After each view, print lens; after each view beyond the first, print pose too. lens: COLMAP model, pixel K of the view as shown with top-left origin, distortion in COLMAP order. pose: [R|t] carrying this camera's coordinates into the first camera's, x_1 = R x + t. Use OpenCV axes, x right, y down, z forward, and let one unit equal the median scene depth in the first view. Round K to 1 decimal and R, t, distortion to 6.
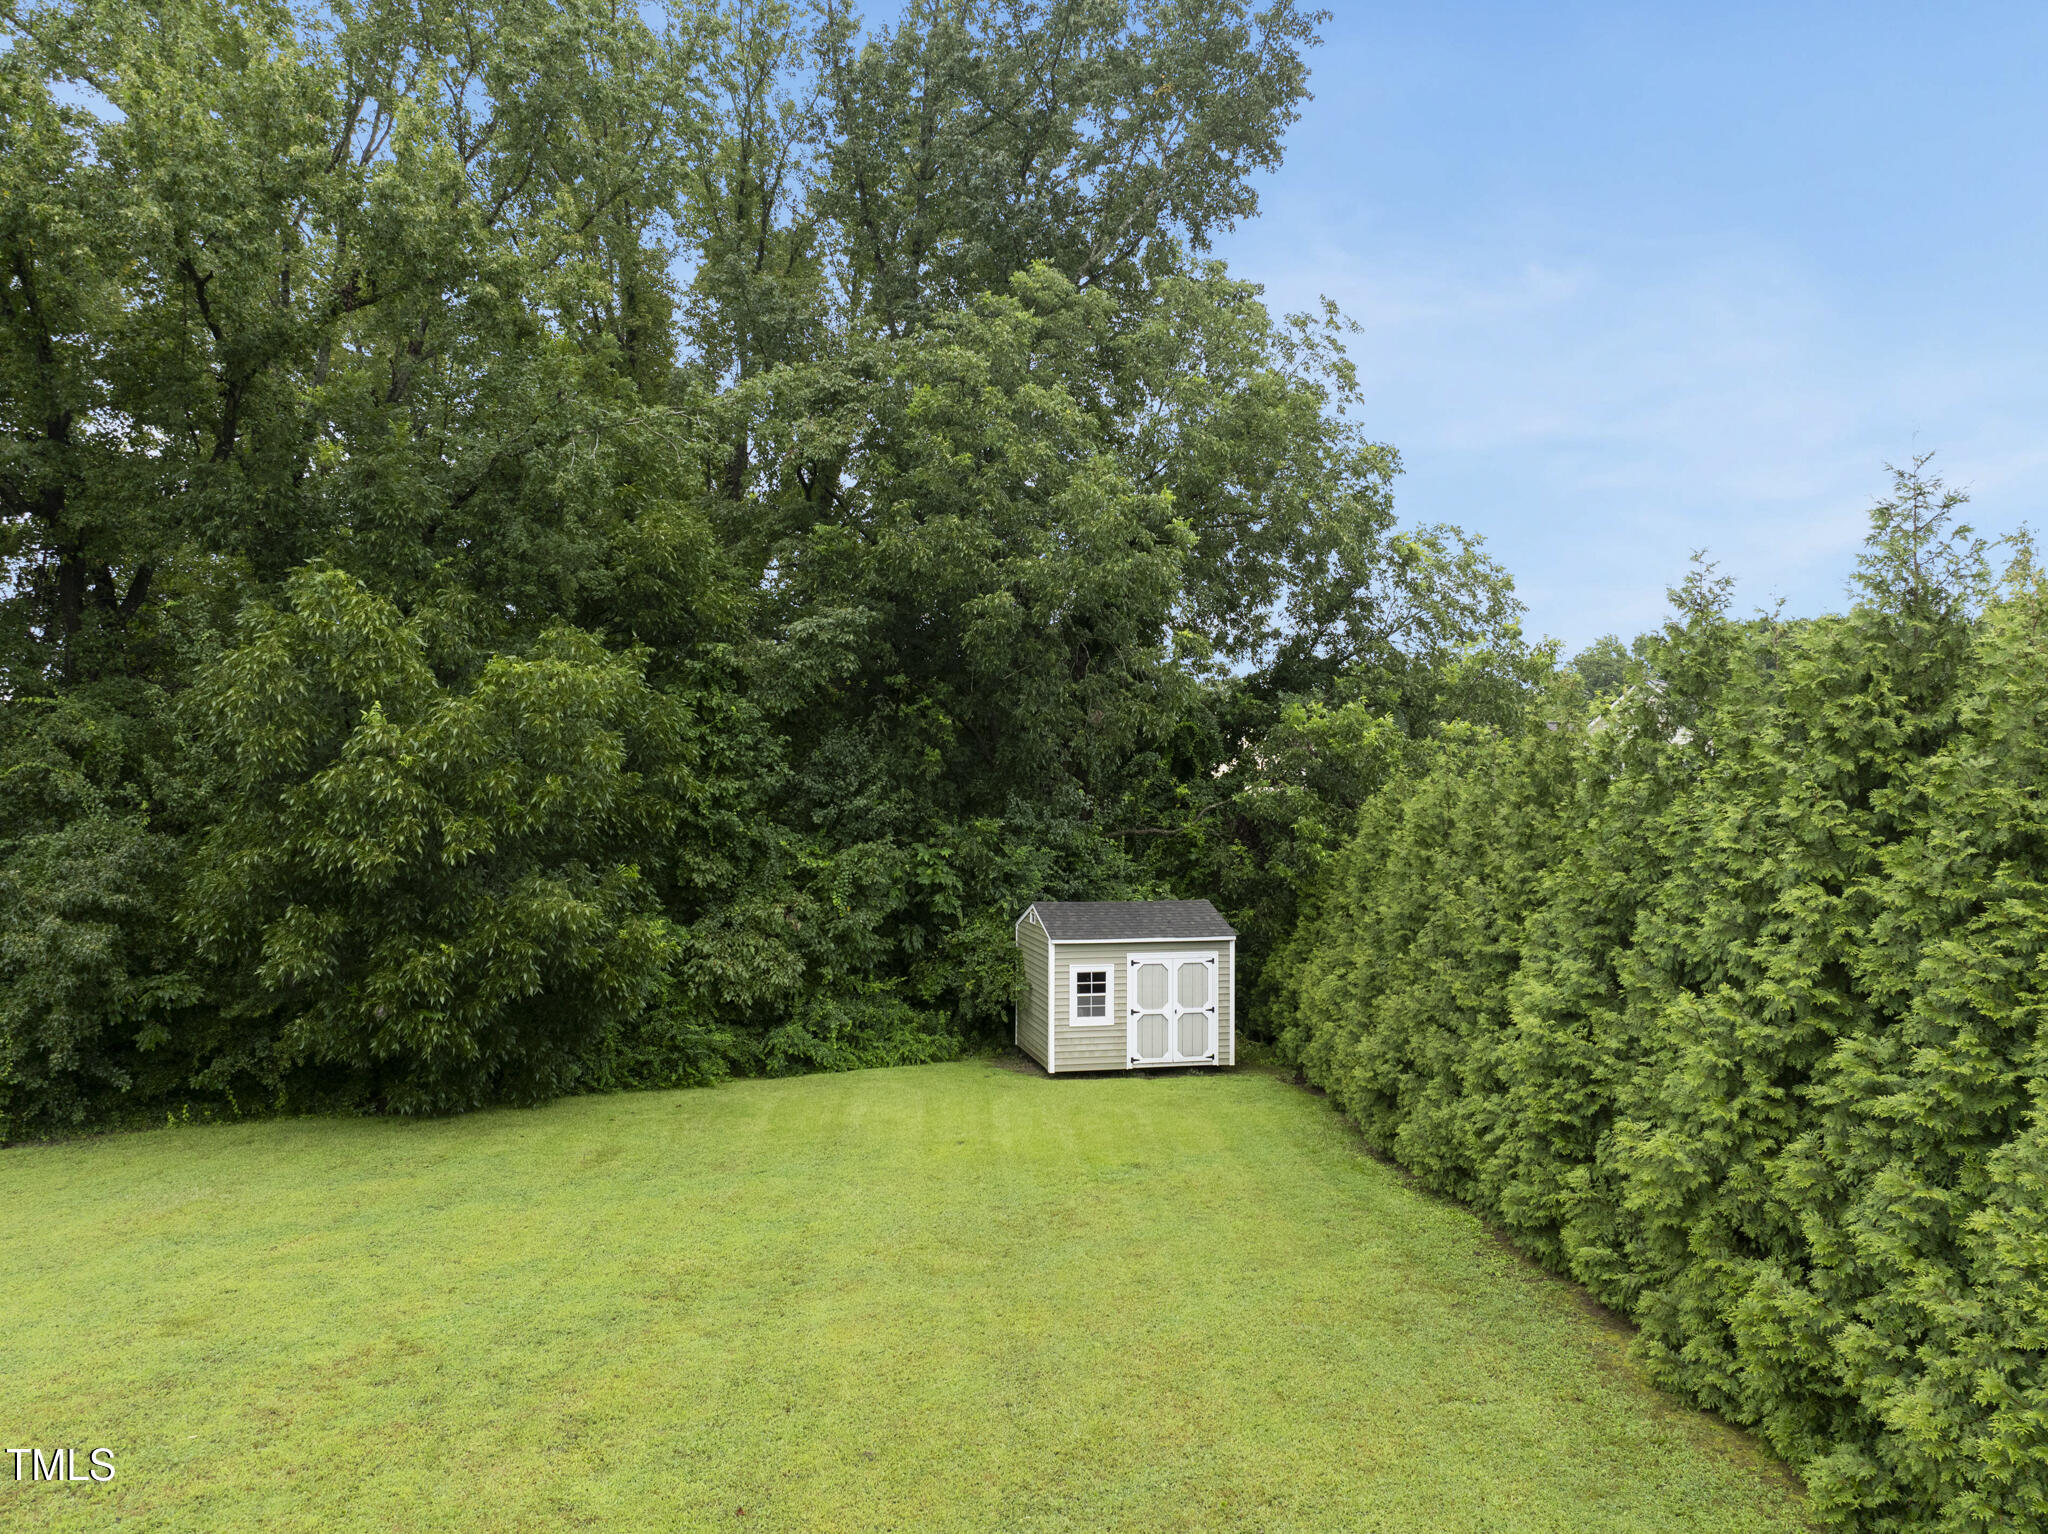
lens RADIAL K [[1430.0, 0, 1062.2], [0, 1430.0, 698.4], [0, 0, 1]] dist [-0.053176, 0.018009]
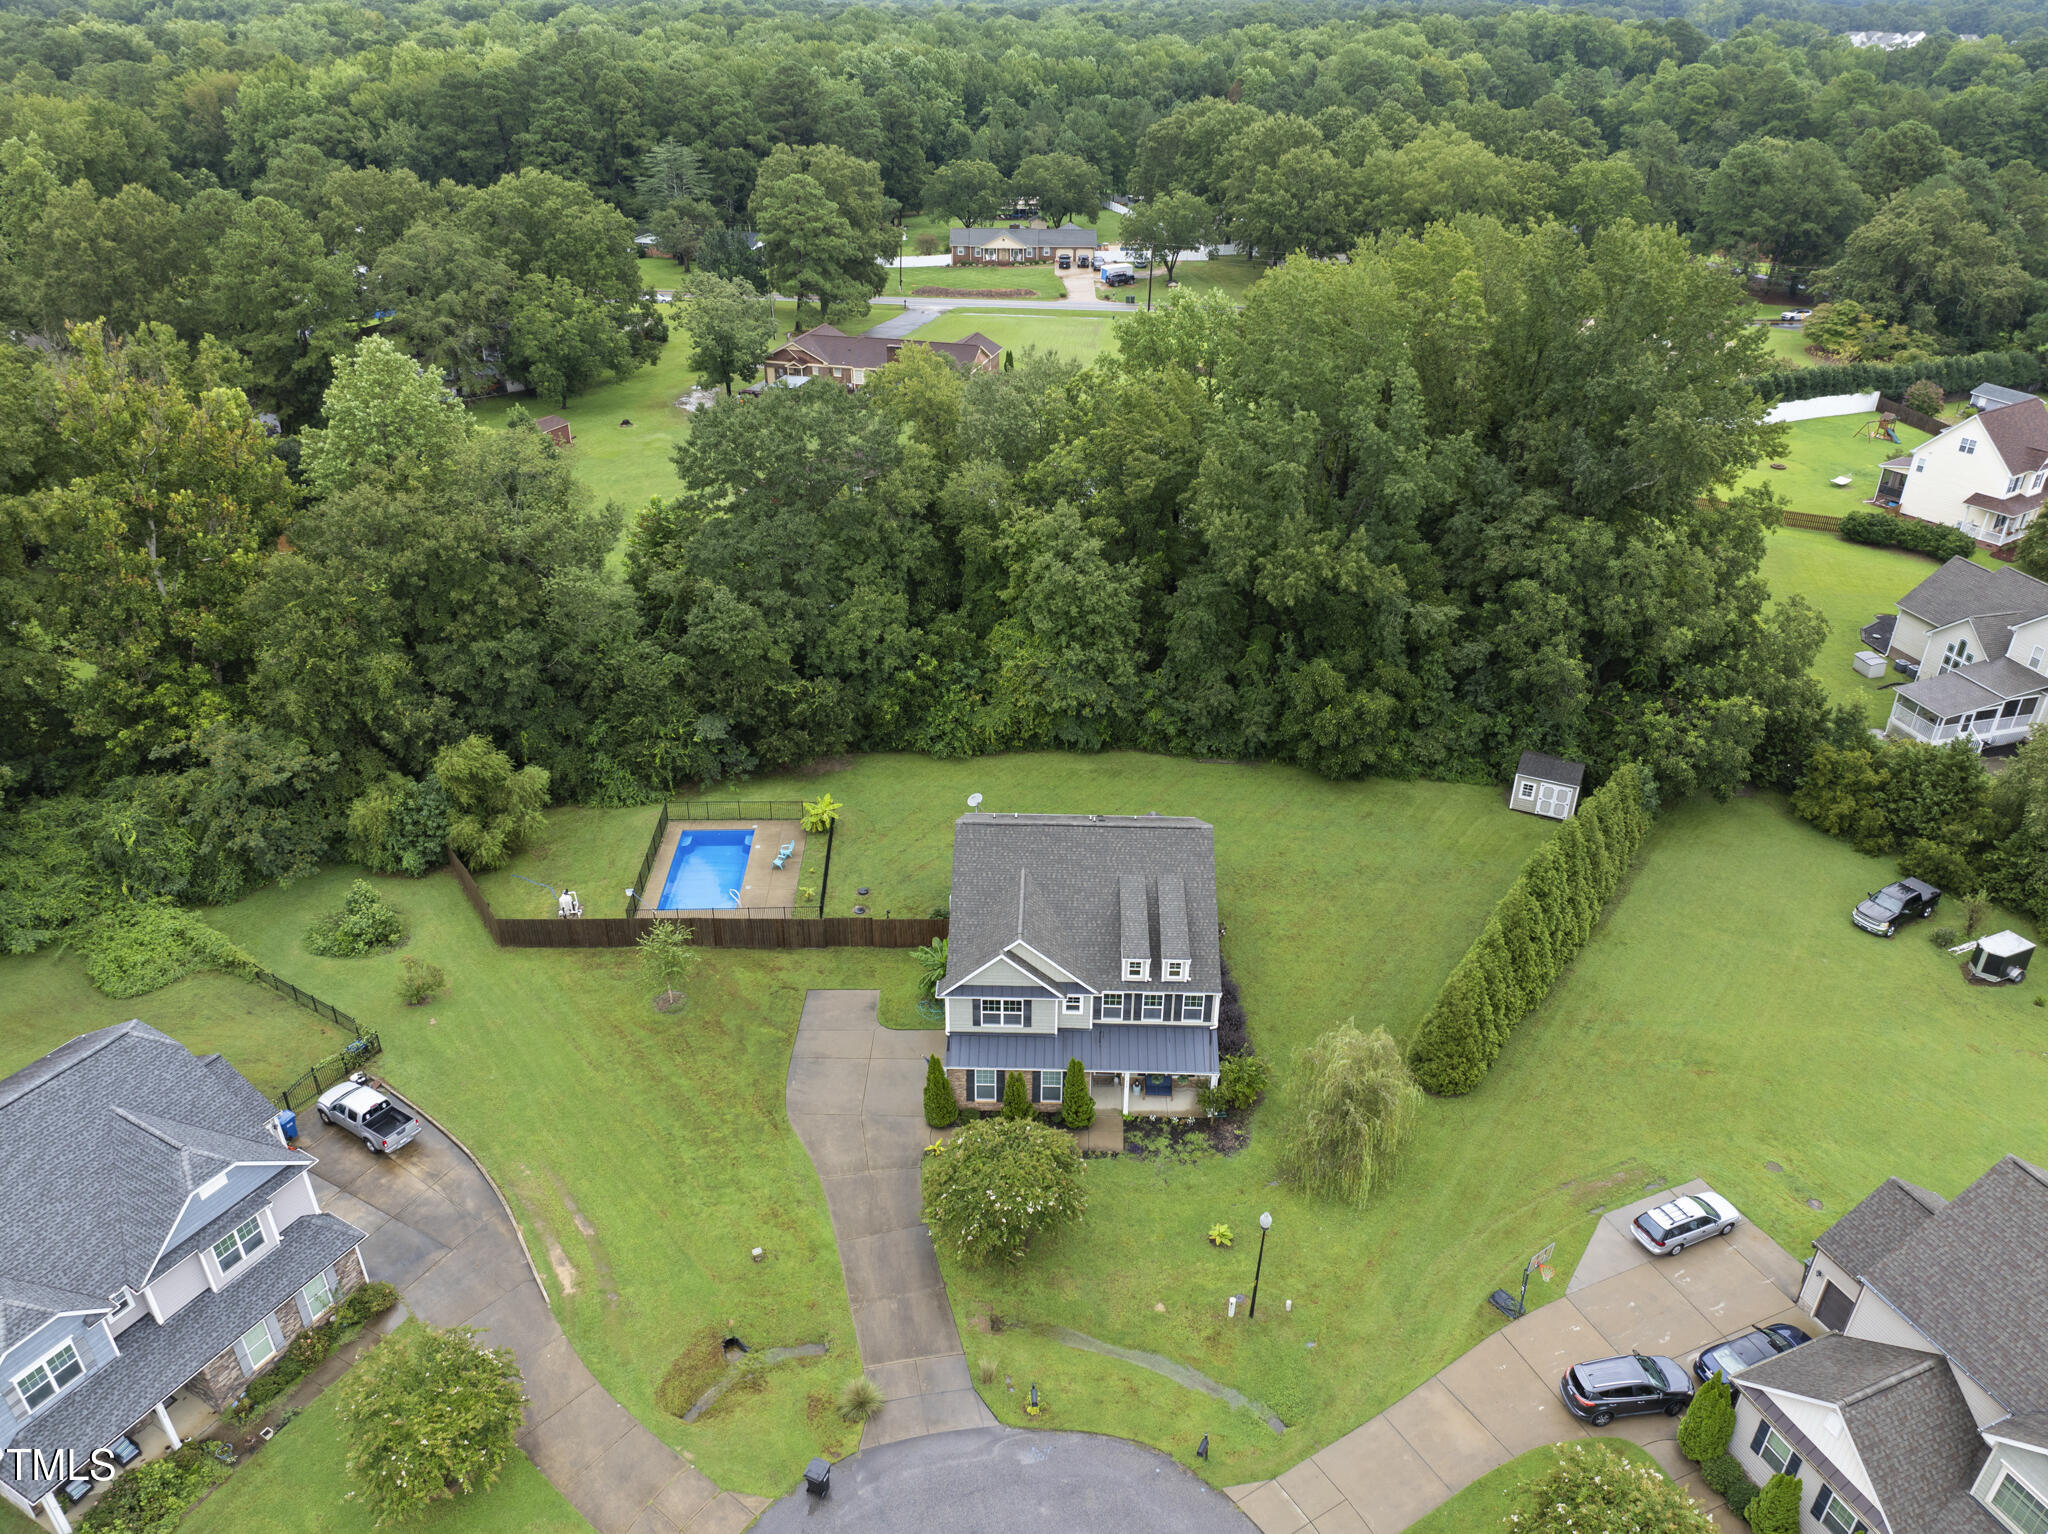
lens RADIAL K [[1430.0, 0, 1025.4], [0, 1430.0, 765.3], [0, 0, 1]] dist [-0.053176, 0.018009]
pose [[0.775175, 0.316142, -0.546954, 1.101297], [0.033756, 0.843816, 0.535570, -2.001032], [0.630845, -0.433623, 0.643433, -2.194731]]
